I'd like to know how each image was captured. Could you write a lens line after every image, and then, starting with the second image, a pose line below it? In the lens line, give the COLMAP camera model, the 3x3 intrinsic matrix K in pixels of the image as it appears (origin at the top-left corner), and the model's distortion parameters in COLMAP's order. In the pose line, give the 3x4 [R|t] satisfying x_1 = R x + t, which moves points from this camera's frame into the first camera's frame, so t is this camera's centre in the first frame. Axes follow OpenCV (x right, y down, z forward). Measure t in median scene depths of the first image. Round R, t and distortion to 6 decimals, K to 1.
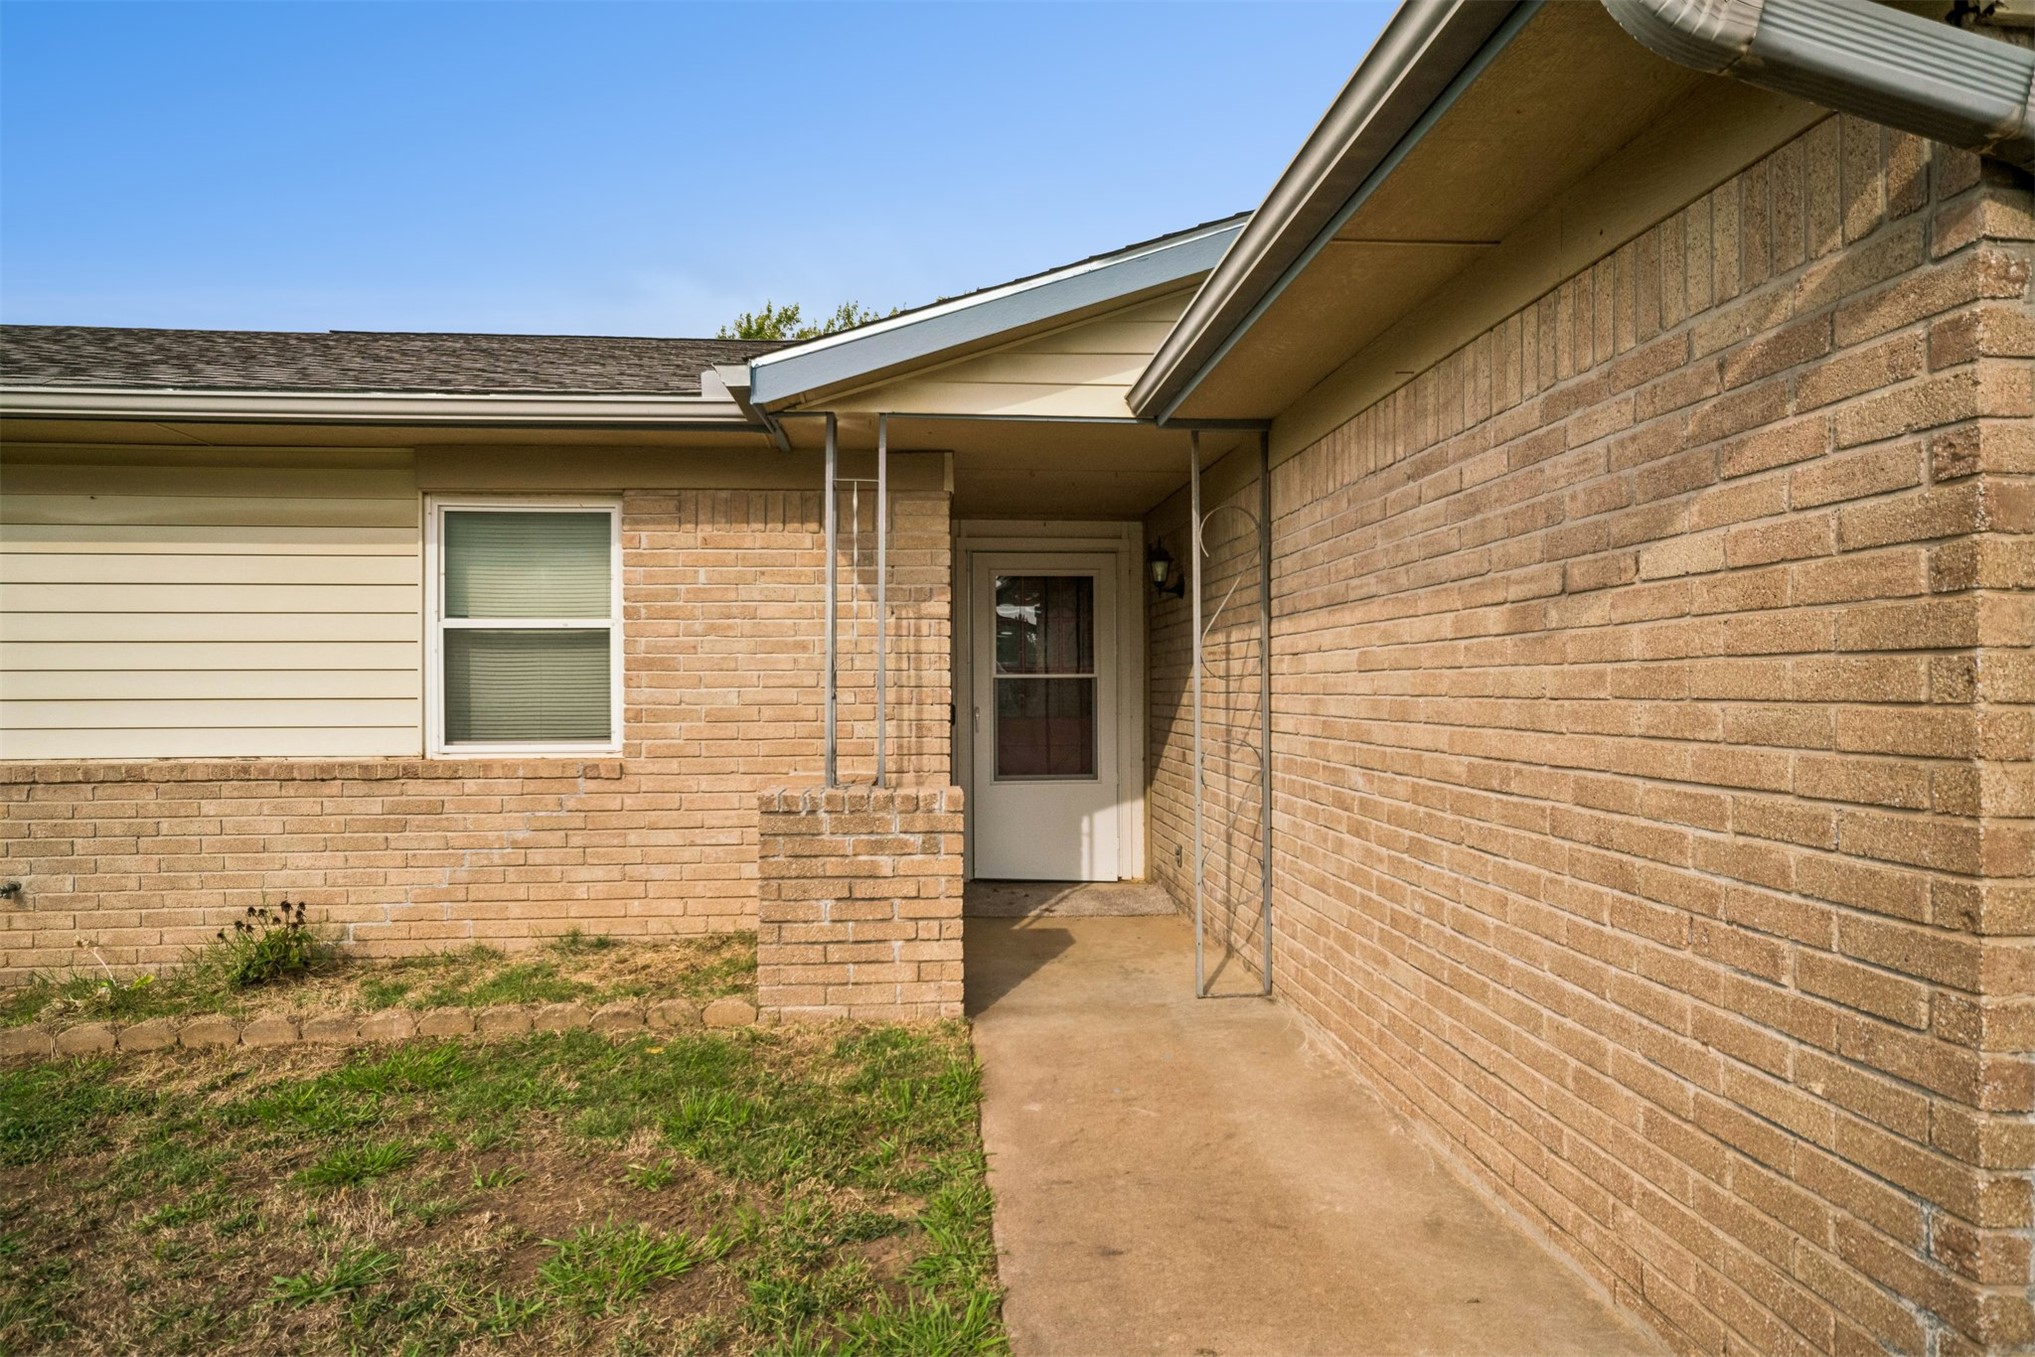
lens RADIAL K [[1144.0, 0, 1044.0], [0, 1144.0, 675.2], [0, 0, 1]] dist [0.002747, 0.001306]
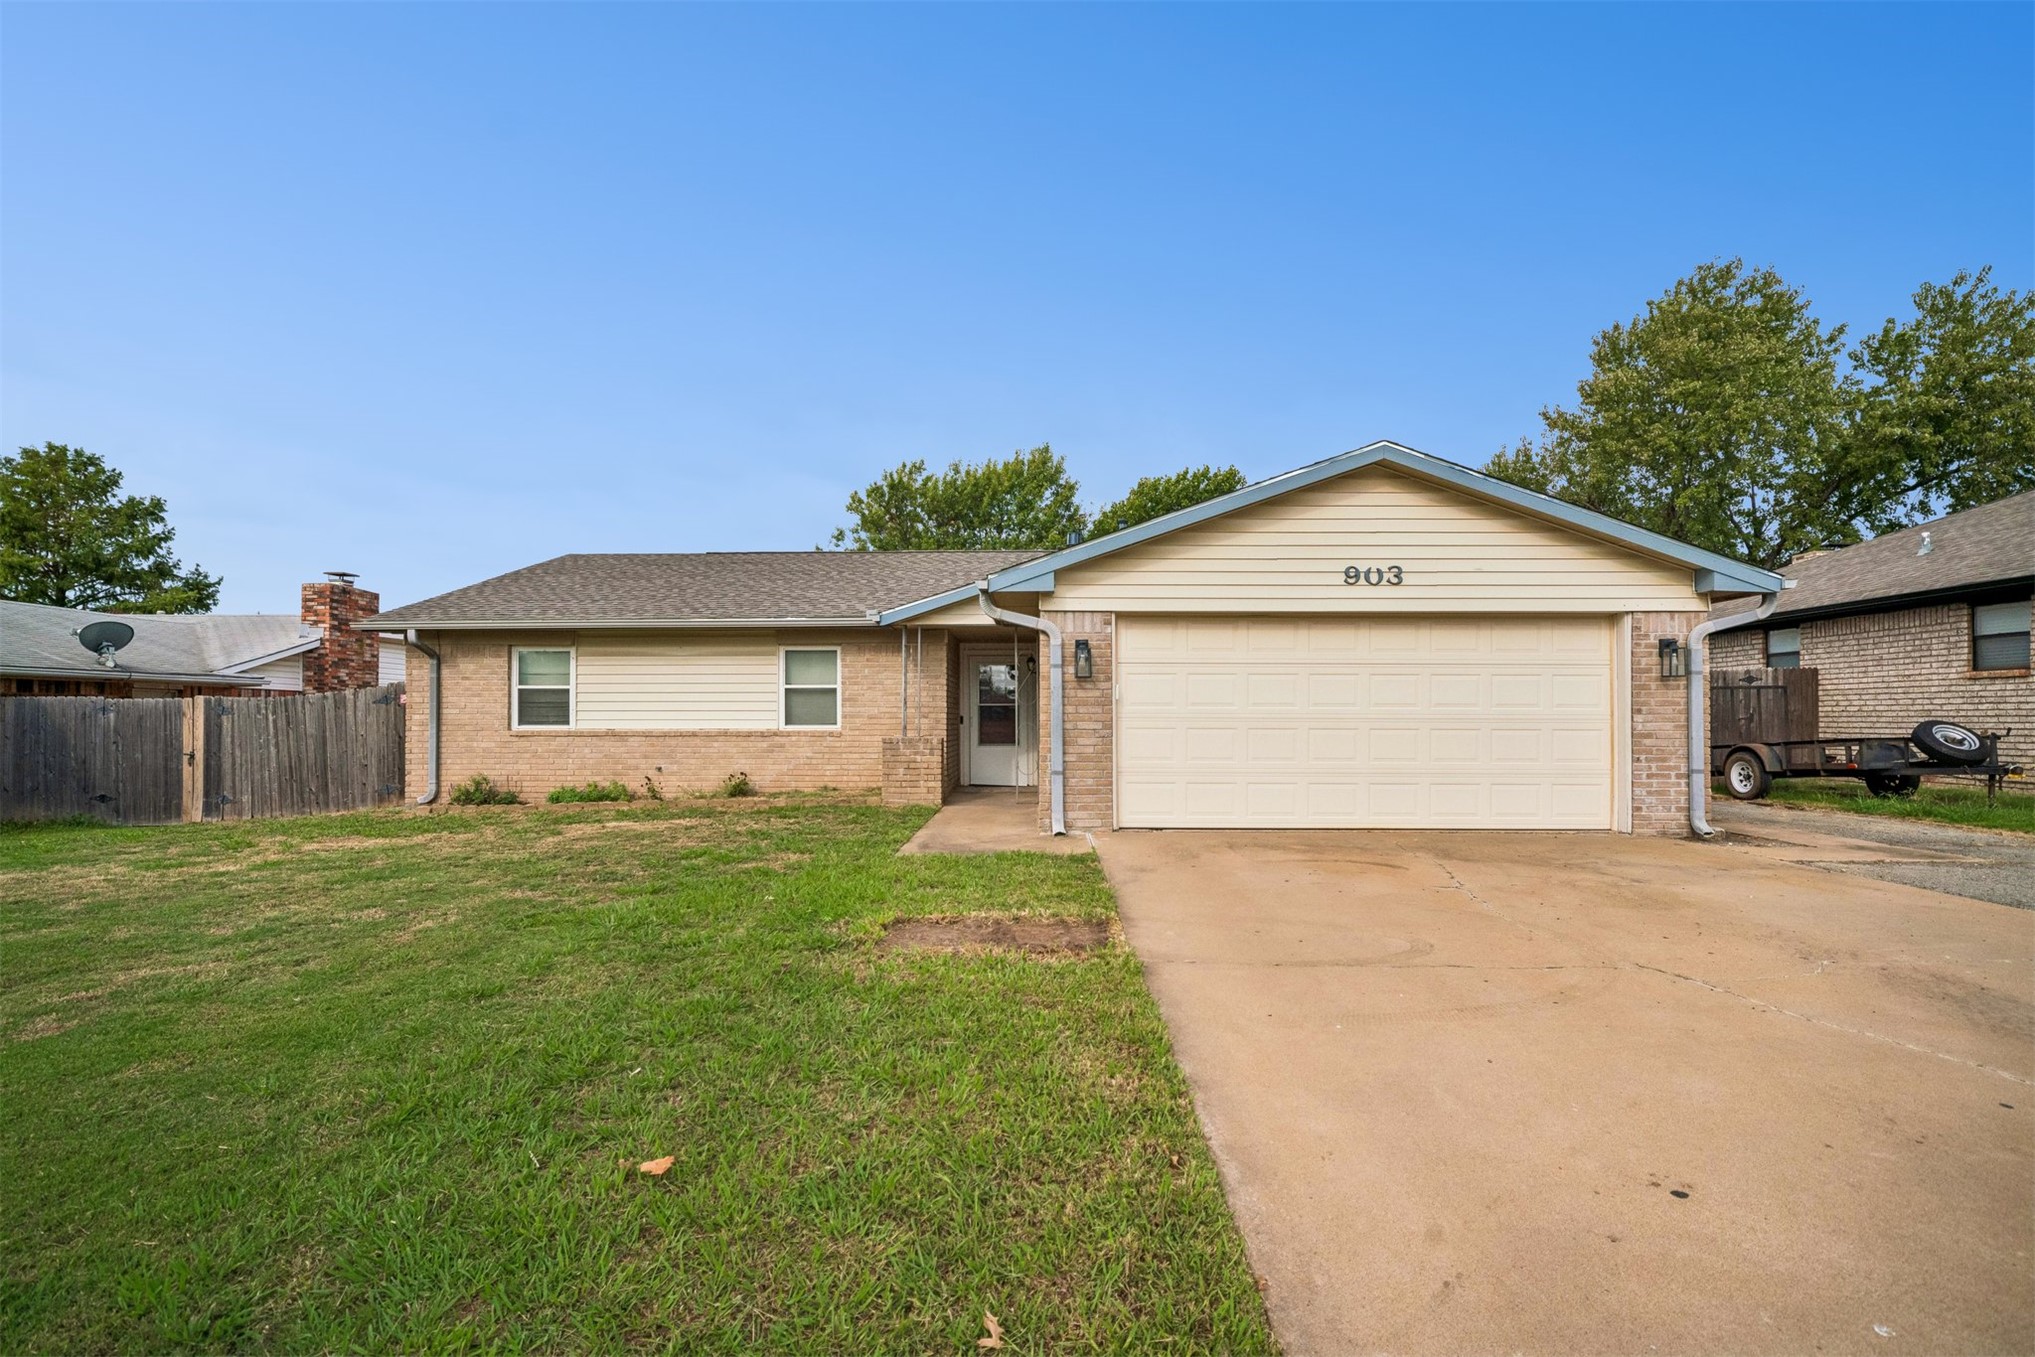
lens RADIAL K [[955.1, 0, 1026.2], [0, 955.1, 691.2], [0, 0, 1]] dist [-0.016247, 0.014283]
pose [[0.993341, -0.000758, -0.115208, 0.428404], [-0.001481, 0.999812, -0.019354, 0.016705], [0.115201, 0.019396, 0.993153, -1.513051]]
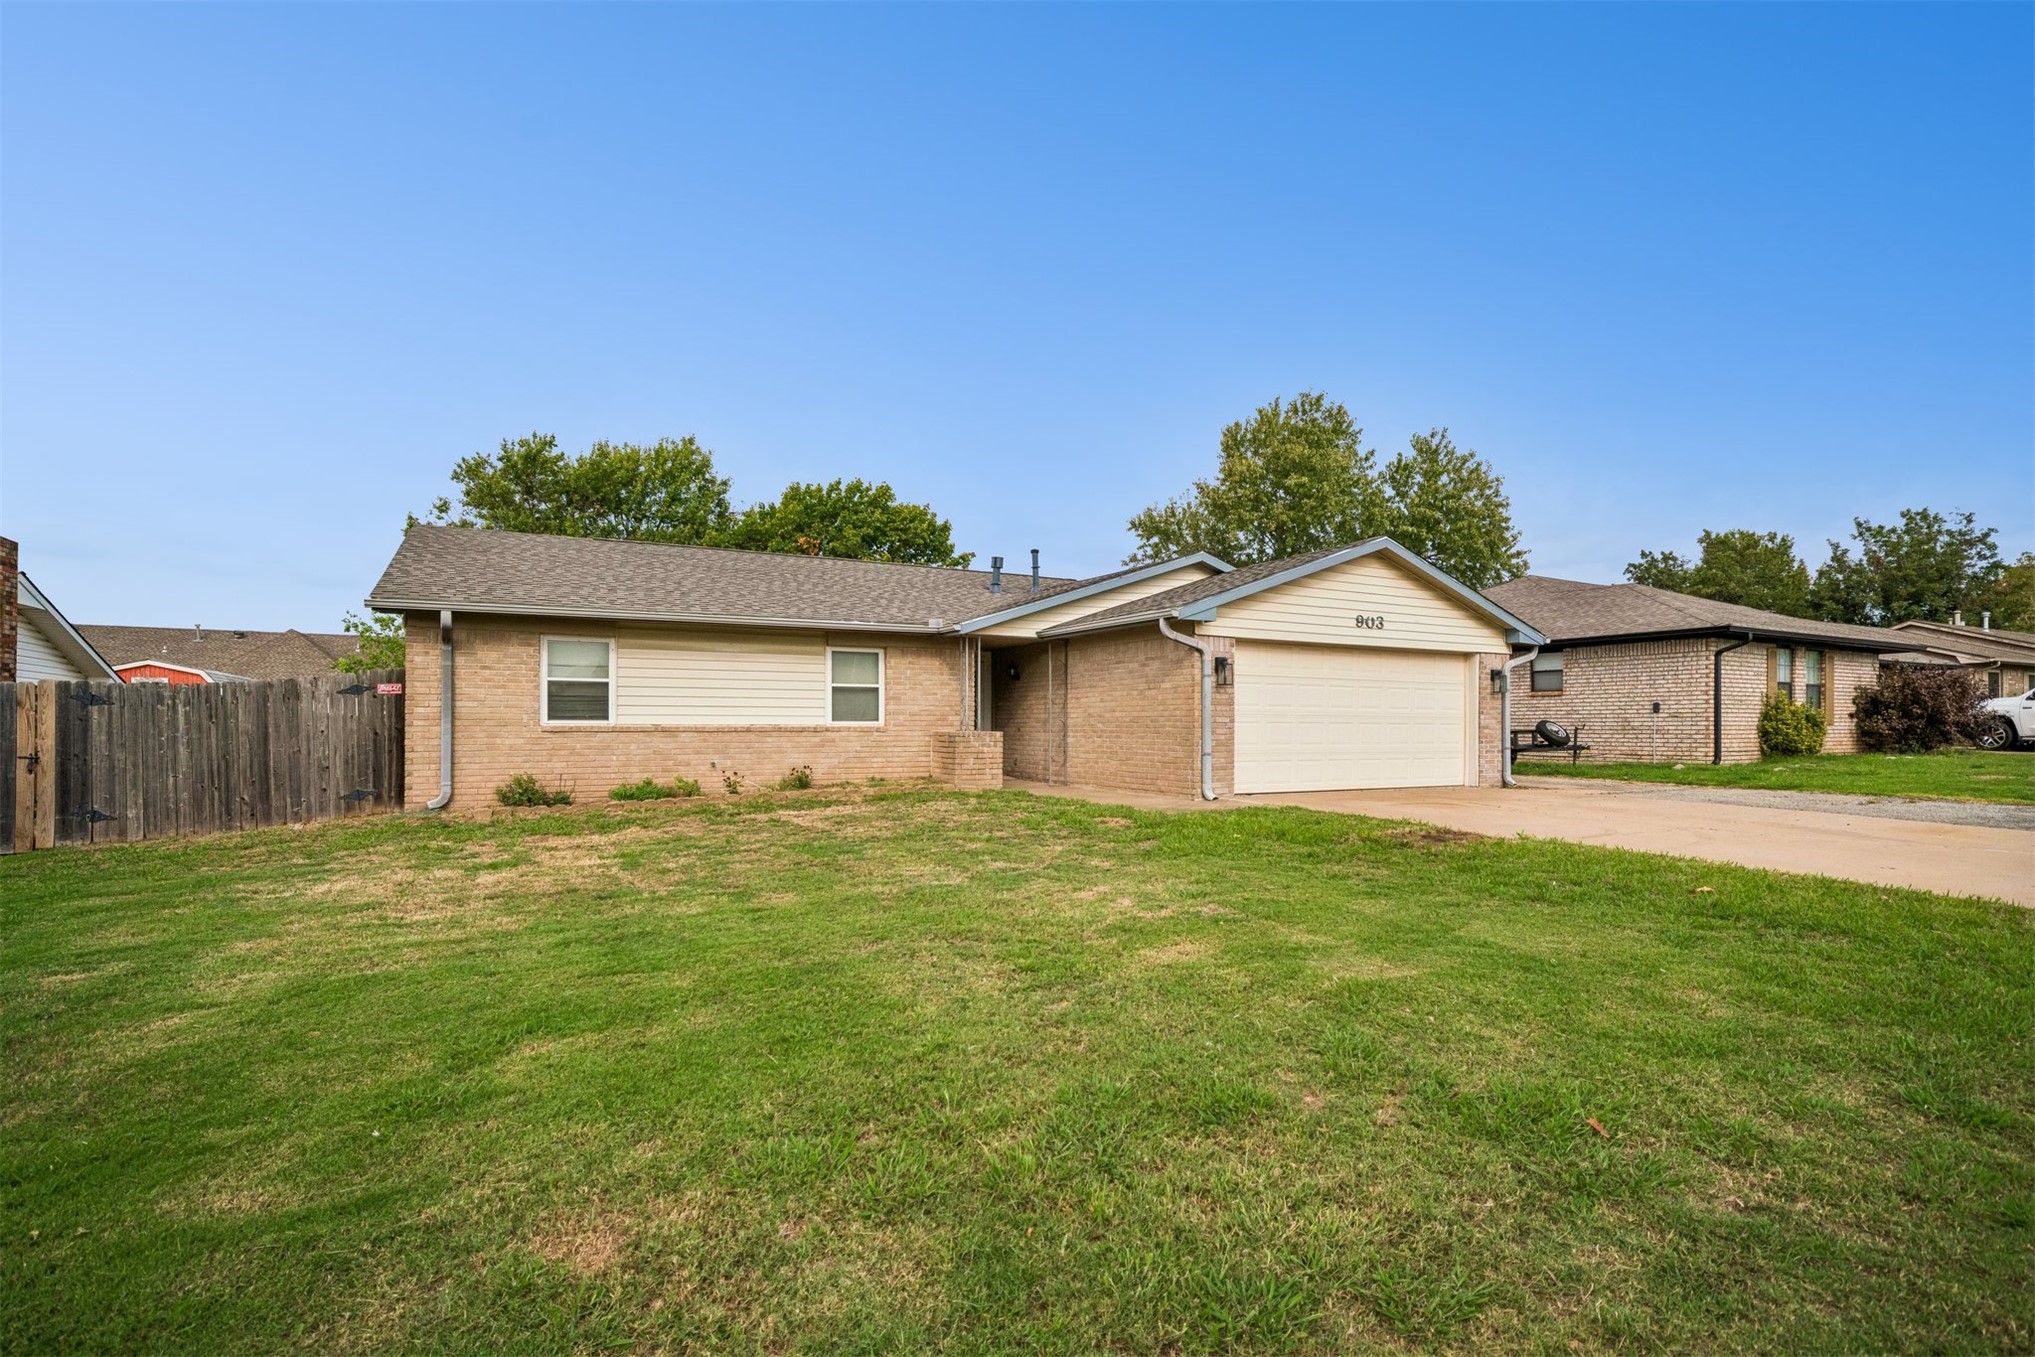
lens RADIAL K [[975.9, 0, 1013.8], [0, 975.9, 713.6], [0, 0, 1]] dist [-0.016852, 0.015901]
pose [[0.921042, 0.009534, 0.389347, -1.155474], [-0.008370, 0.999954, -0.004688, 0.047031], [-0.389374, 0.001059, 0.921079, -1.823084]]
